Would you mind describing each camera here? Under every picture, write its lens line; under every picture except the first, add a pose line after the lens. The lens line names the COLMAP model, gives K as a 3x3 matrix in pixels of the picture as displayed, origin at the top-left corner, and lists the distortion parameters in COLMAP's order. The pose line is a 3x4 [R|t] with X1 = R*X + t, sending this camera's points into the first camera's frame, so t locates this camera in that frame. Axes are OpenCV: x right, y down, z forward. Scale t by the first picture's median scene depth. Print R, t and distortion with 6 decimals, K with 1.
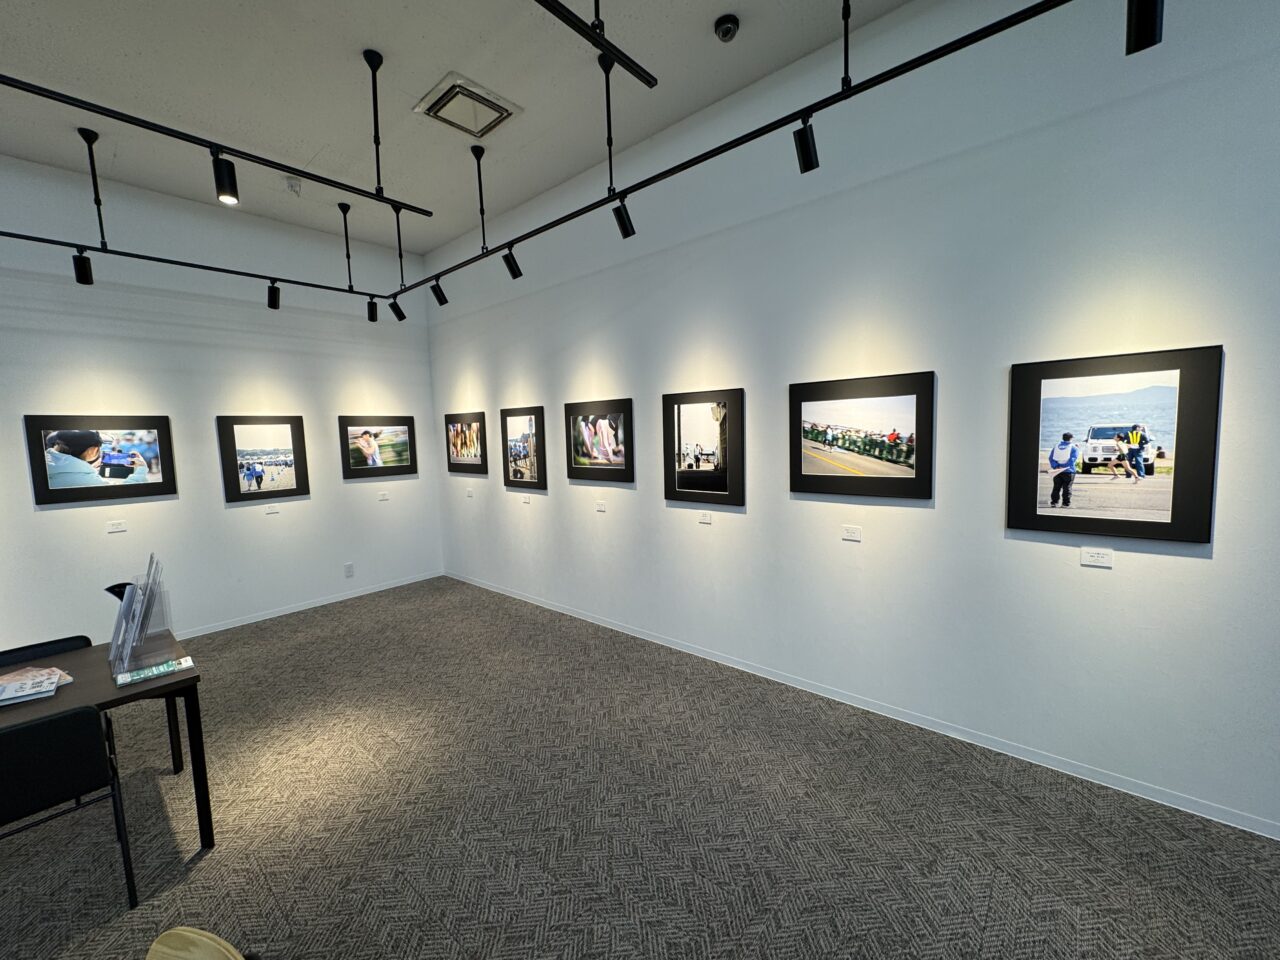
lens RADIAL K [[511.7, 0, 641.9], [0, 511.7, 475.9], [0, 0, 1]] dist [0.000210, -0.000018]
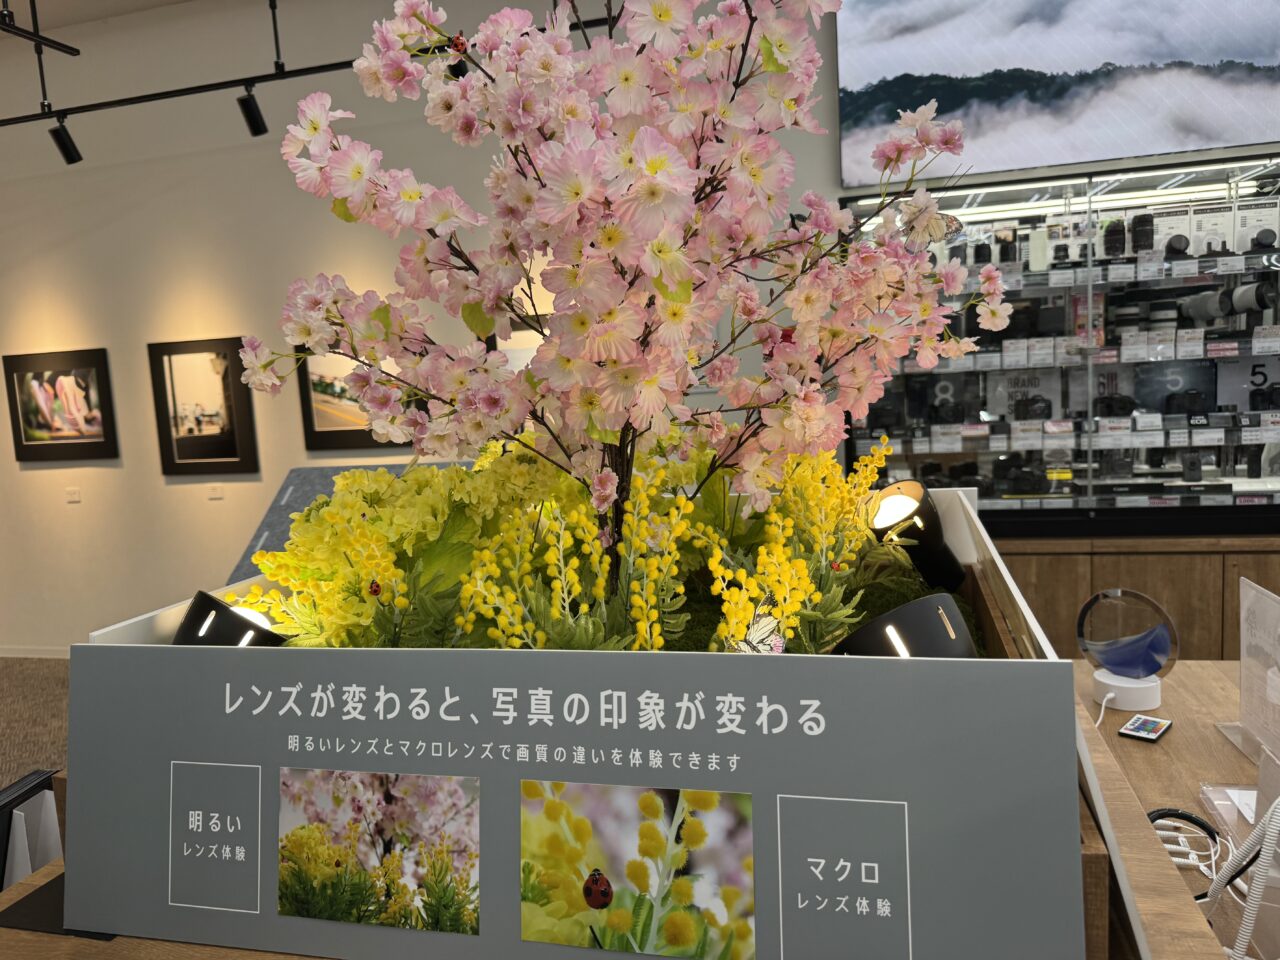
lens RADIAL K [[916.3, 0, 636.4], [0, 916.3, 484.6], [0, 0, 1]] dist [-0.009527, -0.003803]
pose [[0.899792, -0.073713, 0.430047, 0.099895], [0.067354, 0.997278, 0.030014, 0.069856], [-0.431088, 0.001959, 0.902308, -0.617042]]
